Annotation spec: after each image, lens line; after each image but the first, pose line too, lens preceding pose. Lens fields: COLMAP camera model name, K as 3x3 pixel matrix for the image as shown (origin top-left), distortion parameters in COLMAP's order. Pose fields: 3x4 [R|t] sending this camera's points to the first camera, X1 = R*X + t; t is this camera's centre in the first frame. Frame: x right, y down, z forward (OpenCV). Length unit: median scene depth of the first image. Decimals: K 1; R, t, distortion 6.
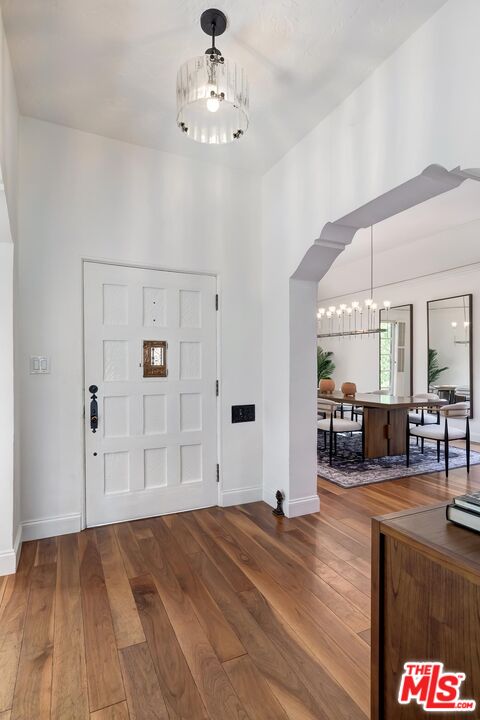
lens RADIAL K [[367.3, 0, 240.0], [0, 367.3, 360.0], [0, 0, 1]] dist [-0.002039, -0.000464]
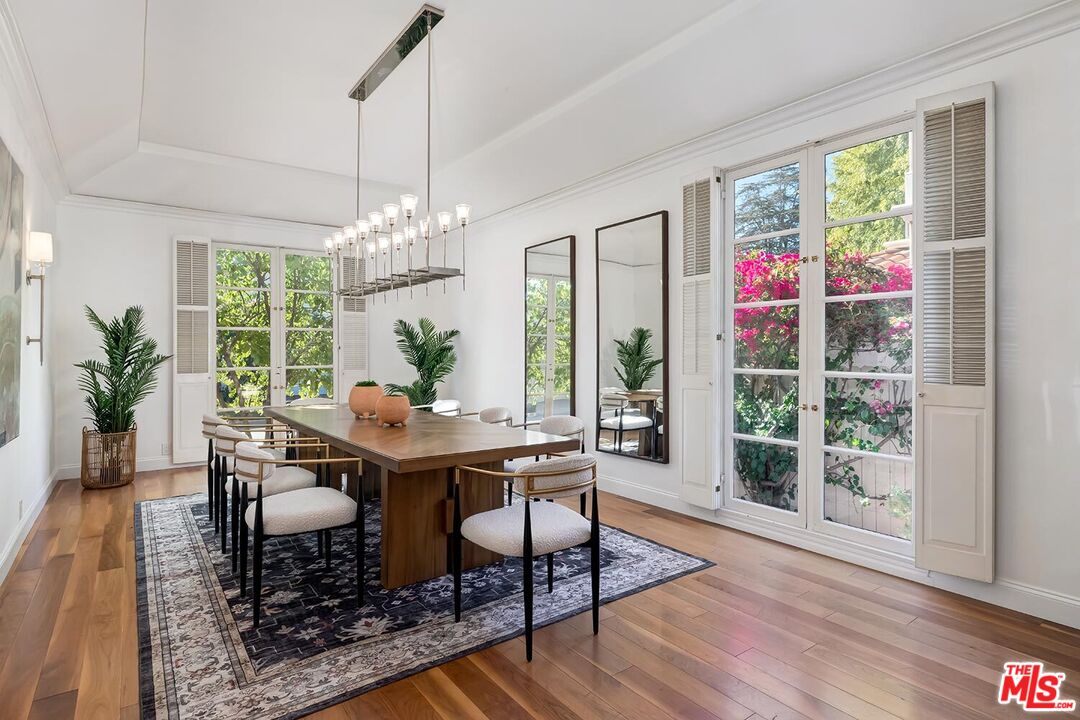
lens RADIAL K [[550.9, 0, 540.0], [0, 550.9, 360.0], [0, 0, 1]] dist [-0.002039, -0.000464]
pose [[0.975066, 0.004348, 0.221871, 0.411242], [-0.008769, 0.999782, 0.018945, 0.009297], [-0.221740, -0.020418, 0.974892, 0.426517]]
